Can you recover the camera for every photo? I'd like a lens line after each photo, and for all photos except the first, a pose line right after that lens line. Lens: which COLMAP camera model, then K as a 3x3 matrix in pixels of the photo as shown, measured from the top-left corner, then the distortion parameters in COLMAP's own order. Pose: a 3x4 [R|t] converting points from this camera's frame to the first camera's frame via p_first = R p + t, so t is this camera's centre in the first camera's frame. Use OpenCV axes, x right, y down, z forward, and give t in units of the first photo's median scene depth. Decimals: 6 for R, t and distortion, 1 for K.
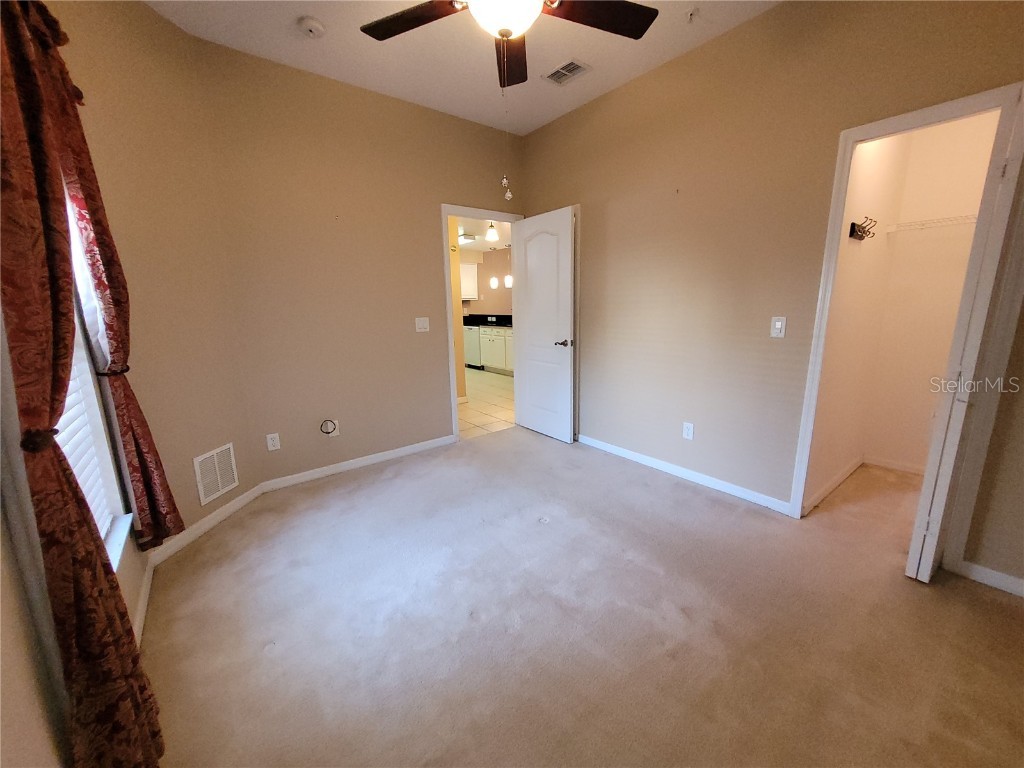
lens RADIAL K [[404.1, 0, 521.0], [0, 404.1, 385.9], [0, 0, 1]] dist [0.001628, 0.000189]
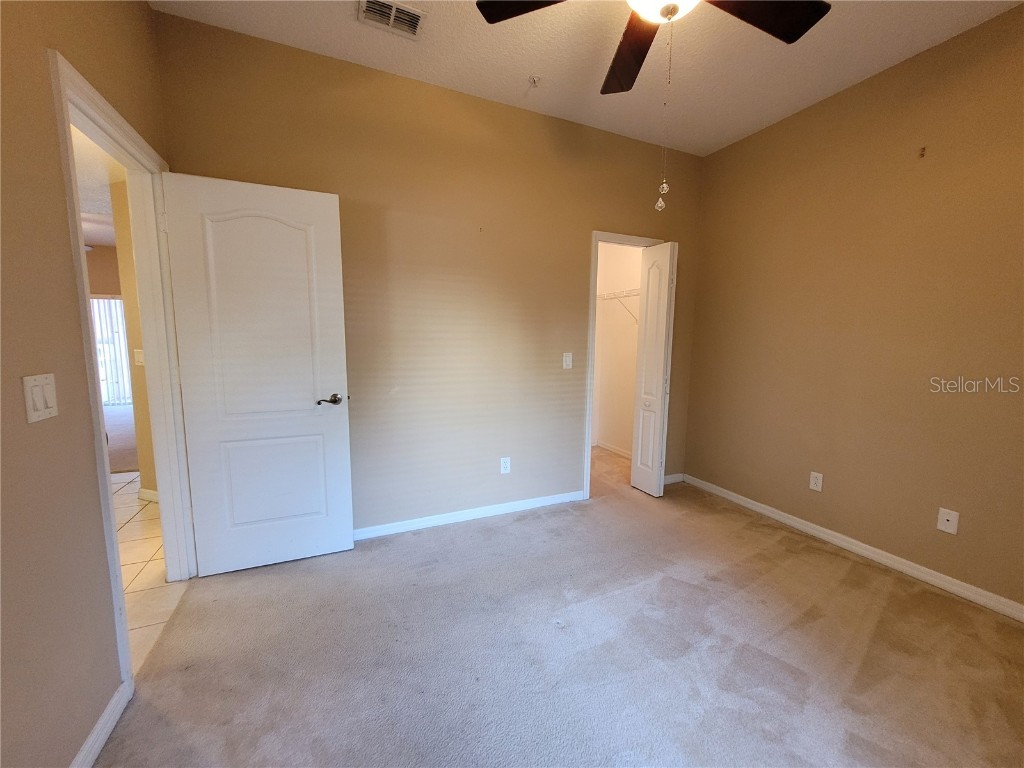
lens RADIAL K [[404.1, 0, 521.0], [0, 404.1, 385.9], [0, 0, 1]] dist [0.001628, 0.000189]
pose [[0.242476, -0.092466, 0.965741, -0.541408], [0.180168, 0.982423, 0.048827, -0.128762], [-0.953281, 0.162156, 0.254874, 0.670851]]
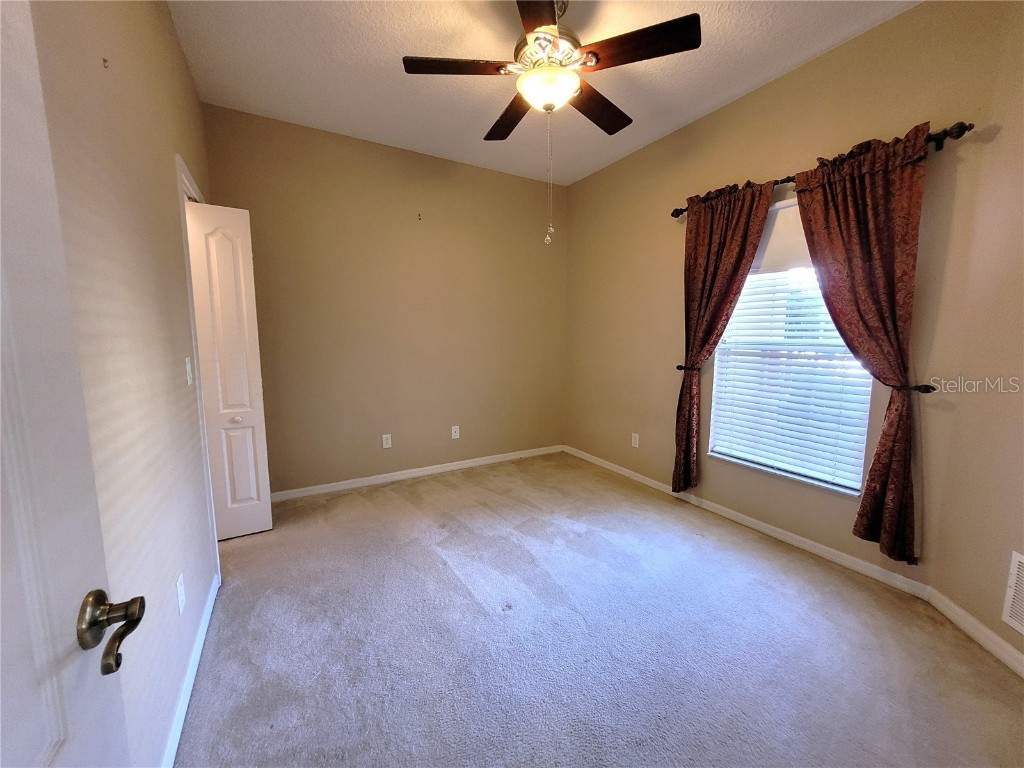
lens RADIAL K [[404.1, 0, 521.0], [0, 404.1, 385.9], [0, 0, 1]] dist [0.001628, 0.000189]
pose [[-0.990236, 0.000882, 0.139397, -0.065372], [0.045183, 0.948025, 0.314972, -0.270027], [-0.131874, 0.318195, -0.938808, 1.339361]]
